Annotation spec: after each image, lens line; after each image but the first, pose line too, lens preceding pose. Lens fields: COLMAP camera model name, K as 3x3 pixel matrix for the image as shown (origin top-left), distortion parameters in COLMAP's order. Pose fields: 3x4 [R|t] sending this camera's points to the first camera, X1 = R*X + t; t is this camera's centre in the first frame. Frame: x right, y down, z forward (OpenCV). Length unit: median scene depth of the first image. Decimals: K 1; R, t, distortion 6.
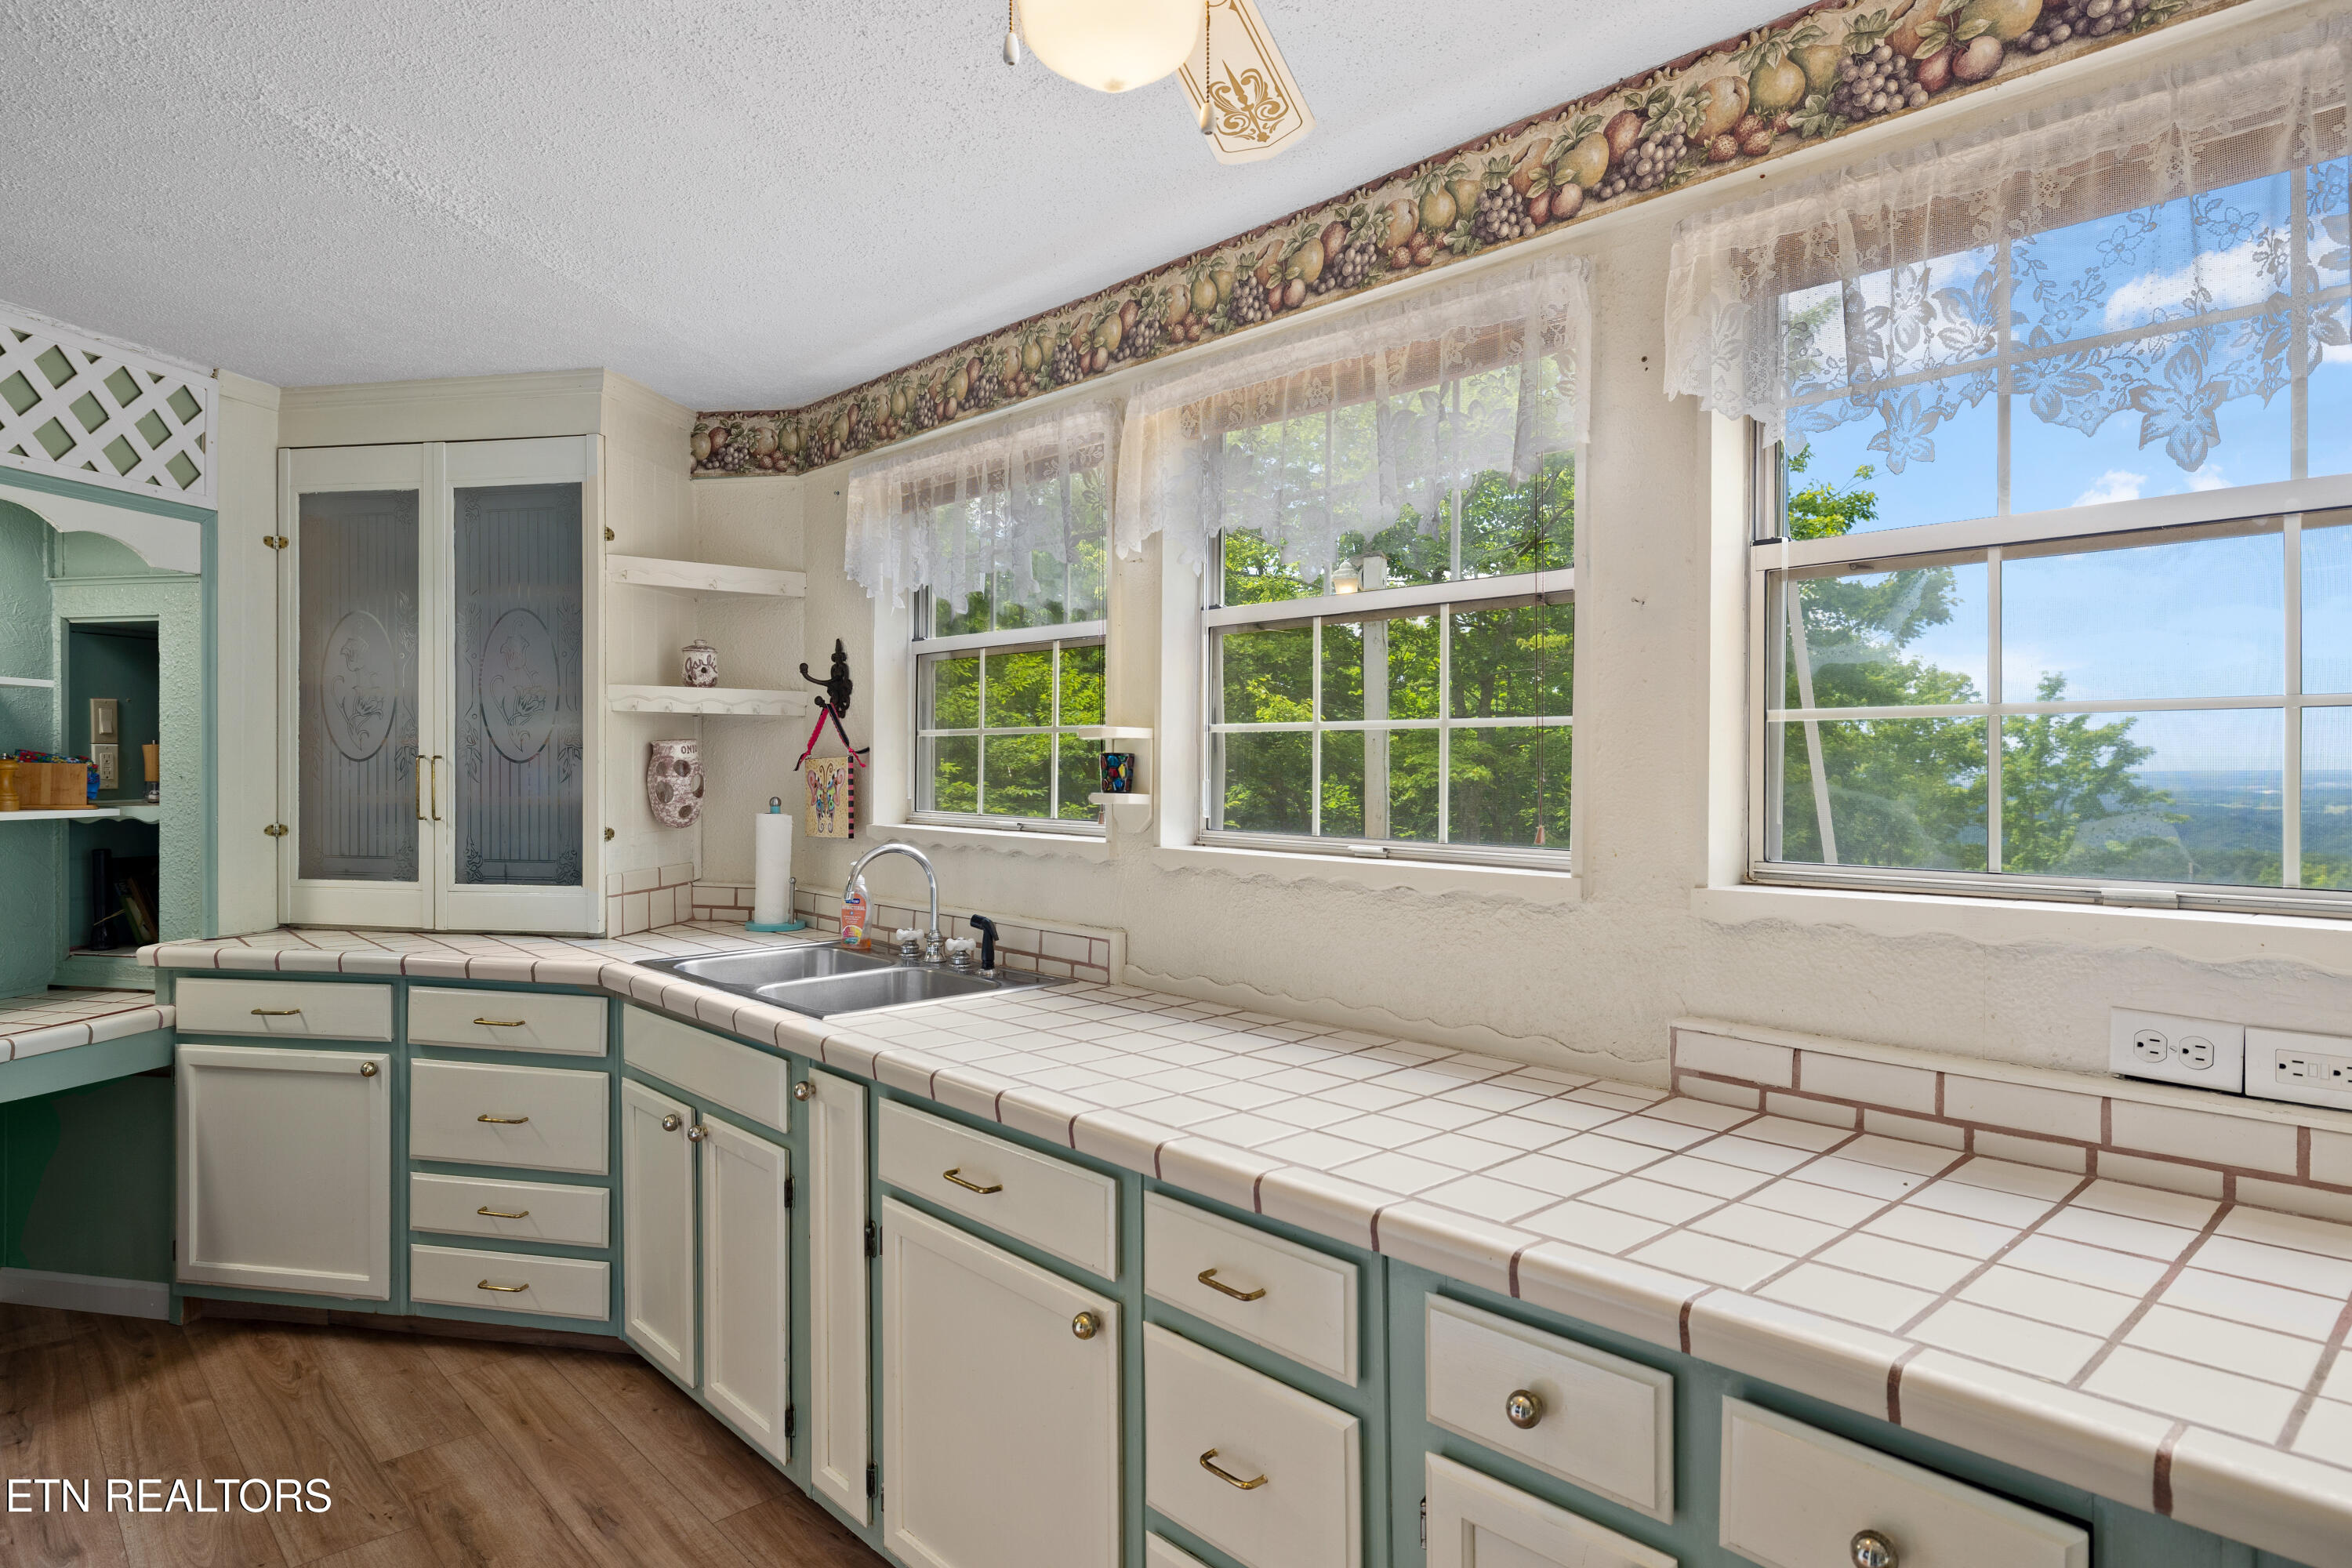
lens RADIAL K [[1338.4, 0, 1169.8], [0, 1338.4, 776.2], [0, 0, 1]] dist [0.003889, -0.003032]
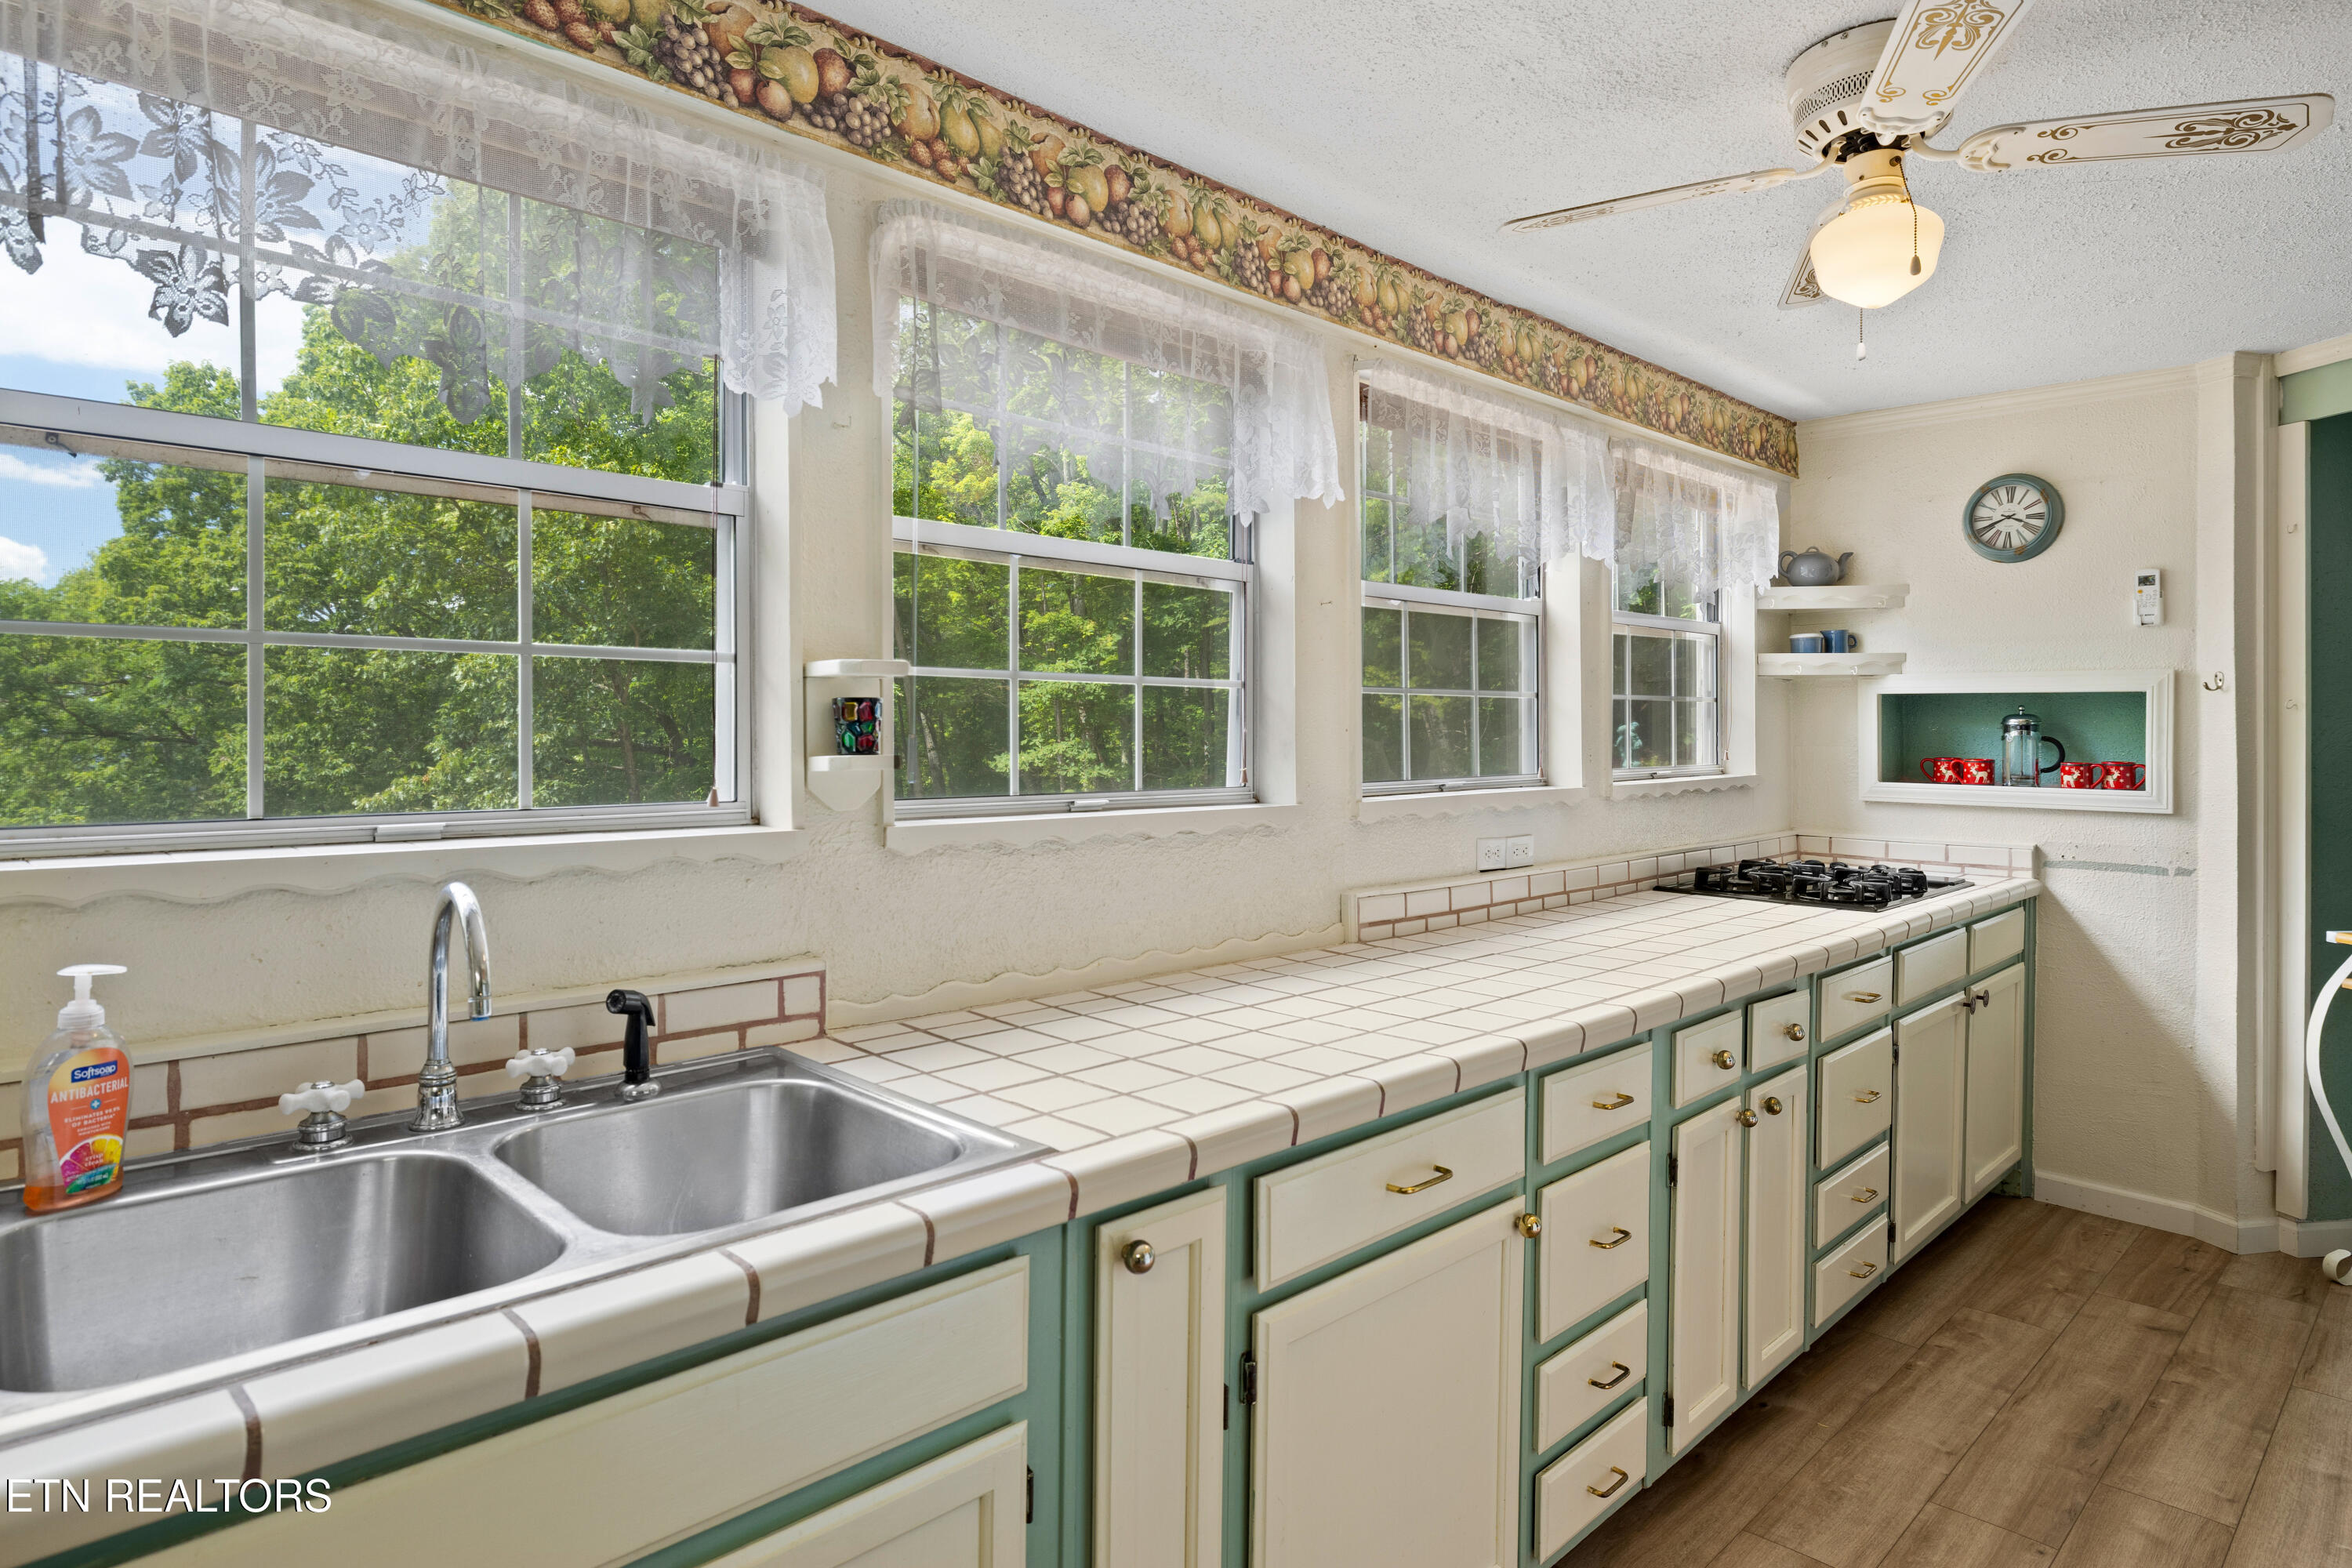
lens RADIAL K [[1338.4, 0, 1184.5], [0, 1338.4, 731.3], [0, 0, 1]] dist [0.003889, -0.003032]
pose [[-0.039448, 0.002555, 0.999218, -0.367378], [0.010598, 0.999942, -0.002138, 0.001958], [-0.999165, 0.010506, -0.039472, 0.423202]]
